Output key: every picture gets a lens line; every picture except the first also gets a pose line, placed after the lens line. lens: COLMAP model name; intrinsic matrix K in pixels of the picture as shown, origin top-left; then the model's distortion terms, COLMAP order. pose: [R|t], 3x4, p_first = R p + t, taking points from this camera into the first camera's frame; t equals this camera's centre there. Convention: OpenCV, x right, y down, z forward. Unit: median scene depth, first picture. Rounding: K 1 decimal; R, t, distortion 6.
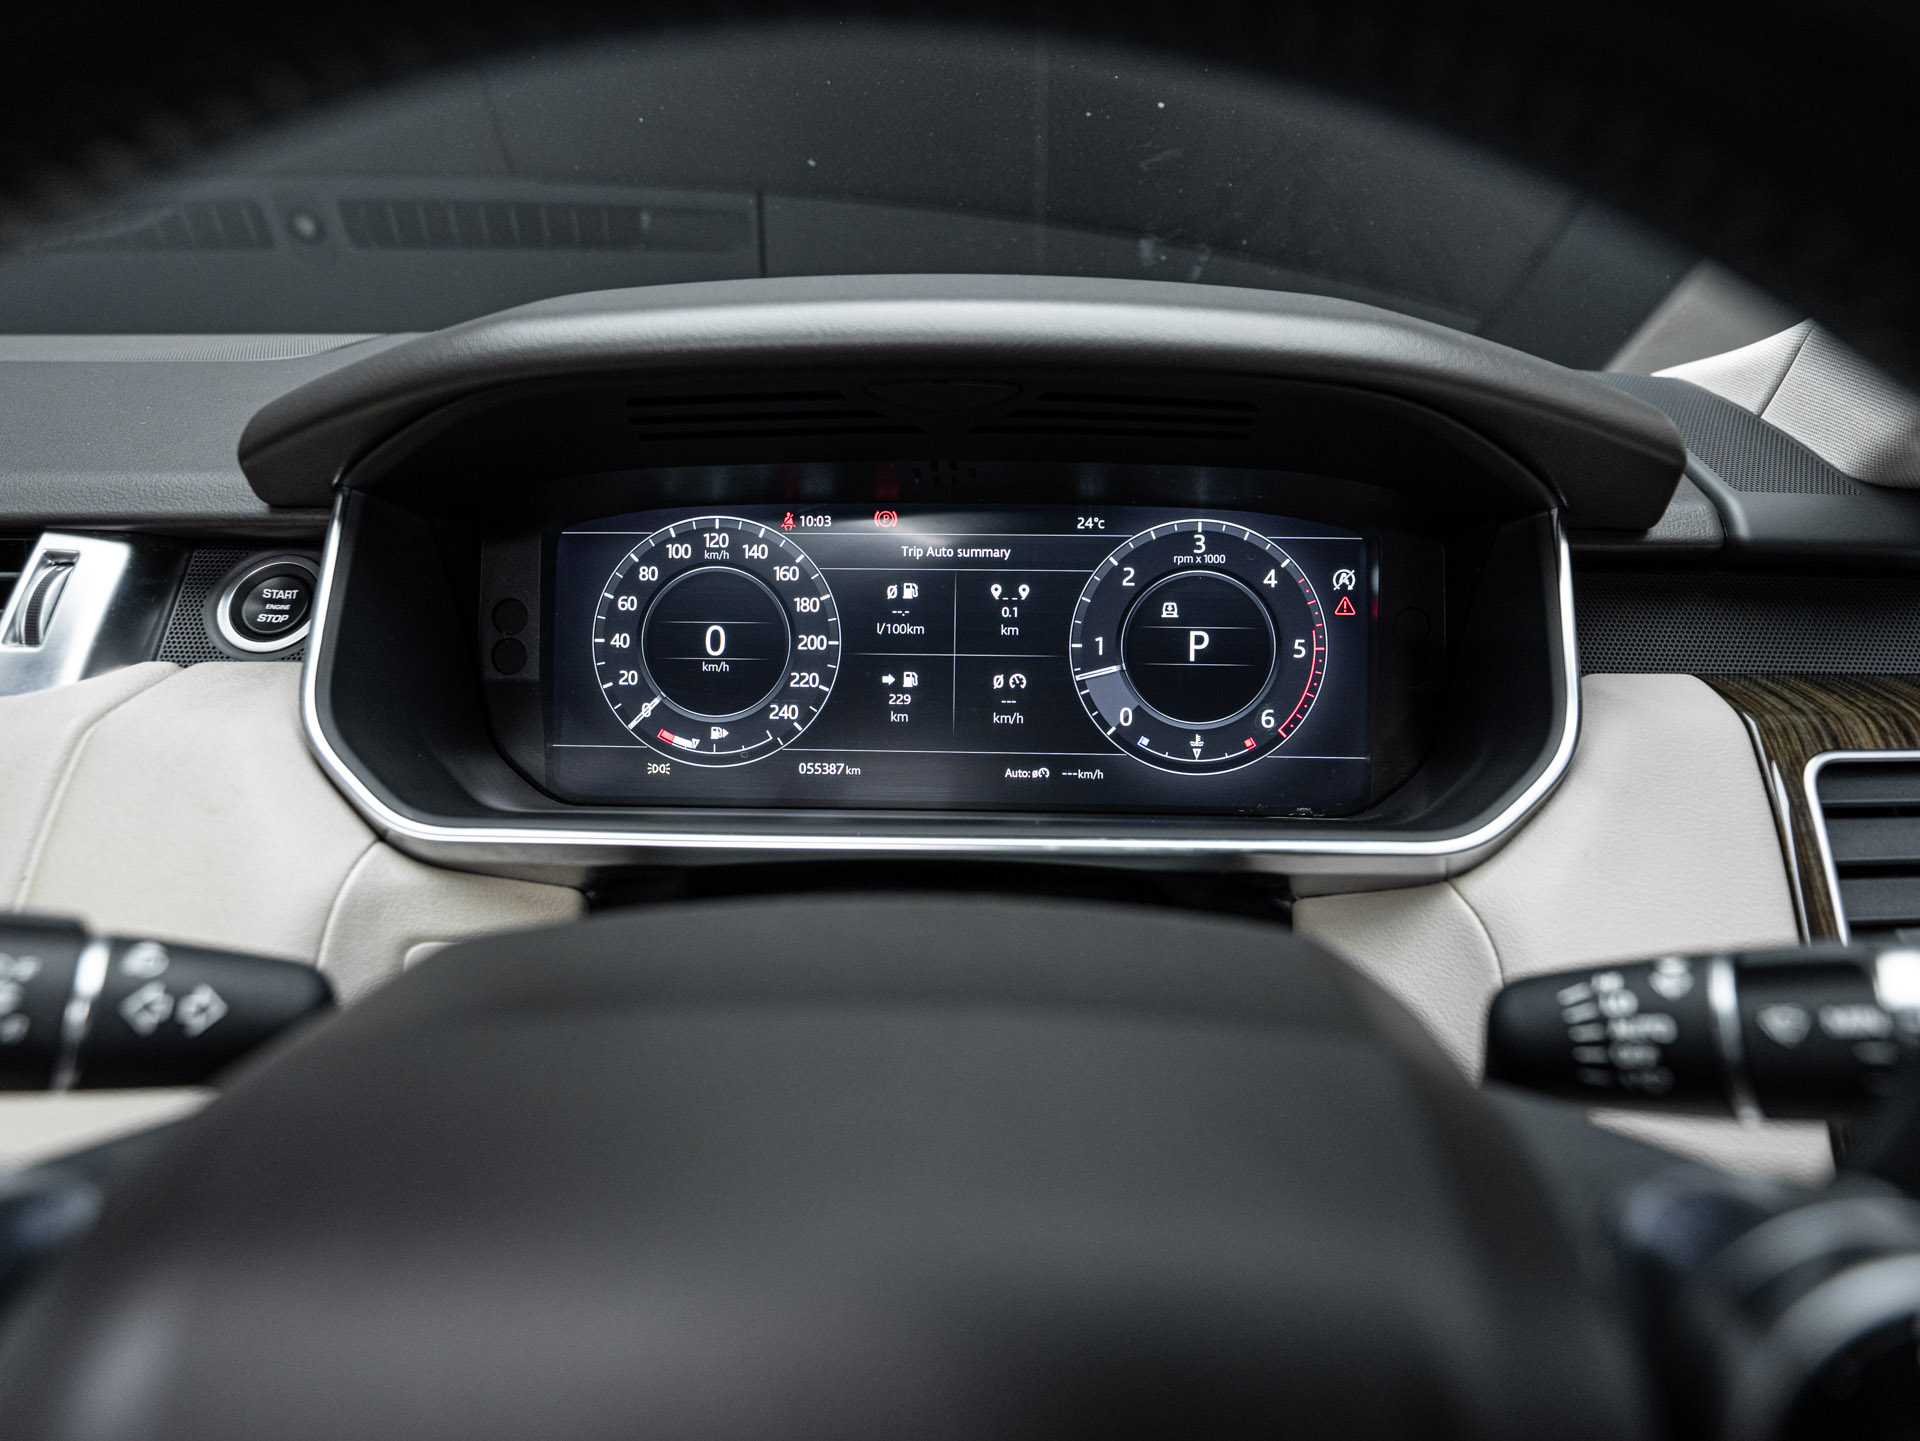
lens RADIAL K [[1186.9, 0, 951.4], [0, 1186.9, 725.3], [0, 0, 1]] dist [-0.059095, 0.045272]
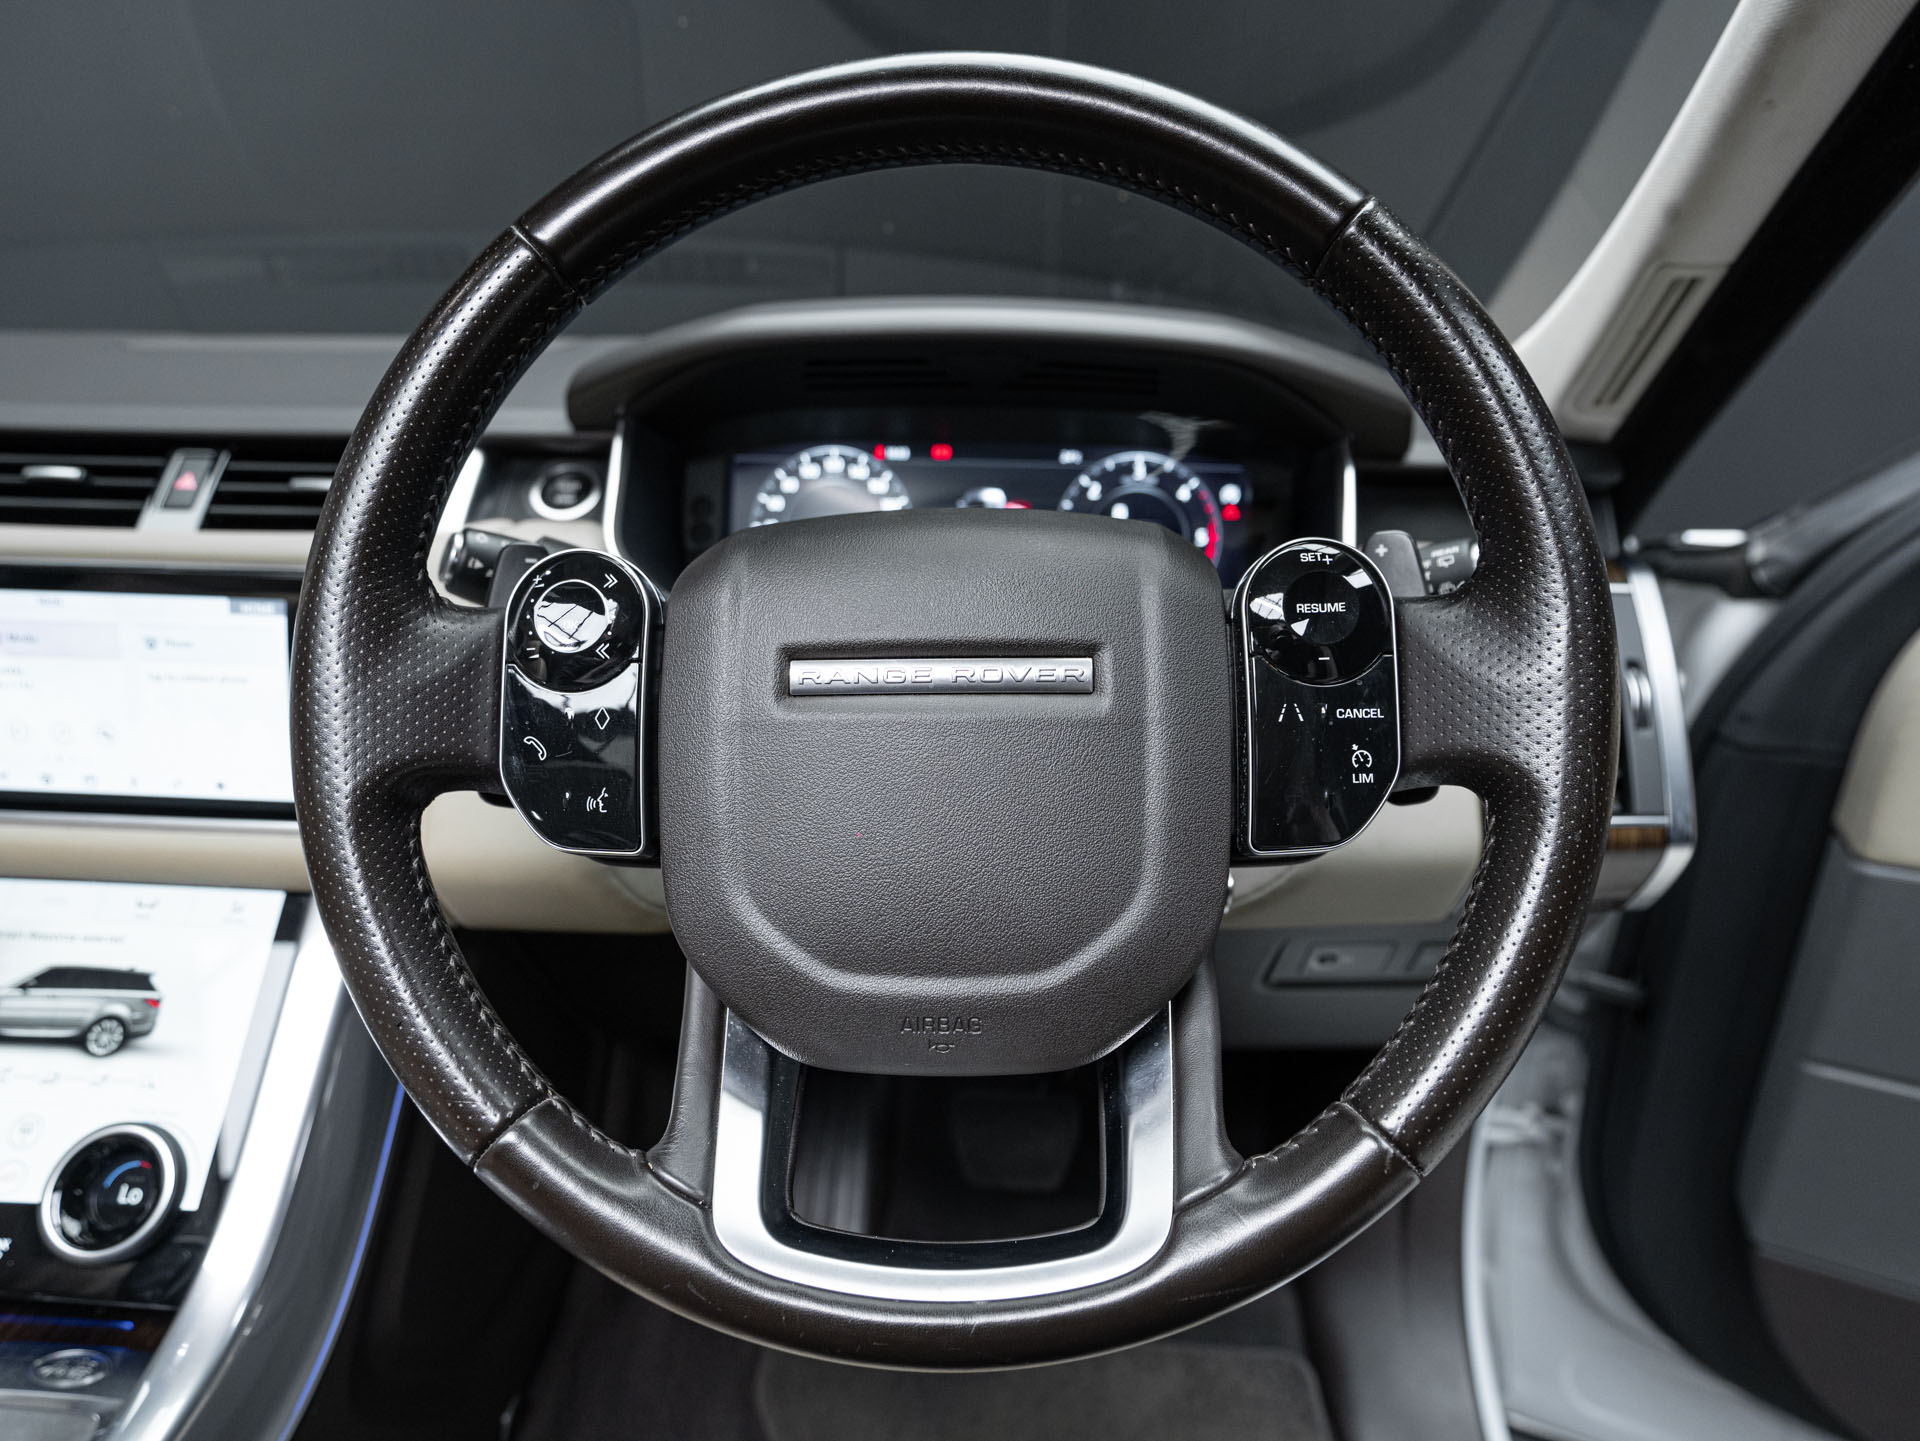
lens RADIAL K [[1186.9, 0, 951.4], [0, 1186.9, 725.3], [0, 0, 1]] dist [-0.059095, 0.045272]
pose [[0.999878, 0.015581, 0.001261, -0.039953], [-0.015514, 0.998994, -0.042073, 0.259564], [-0.001915, 0.042048, 0.999114, -0.571523]]
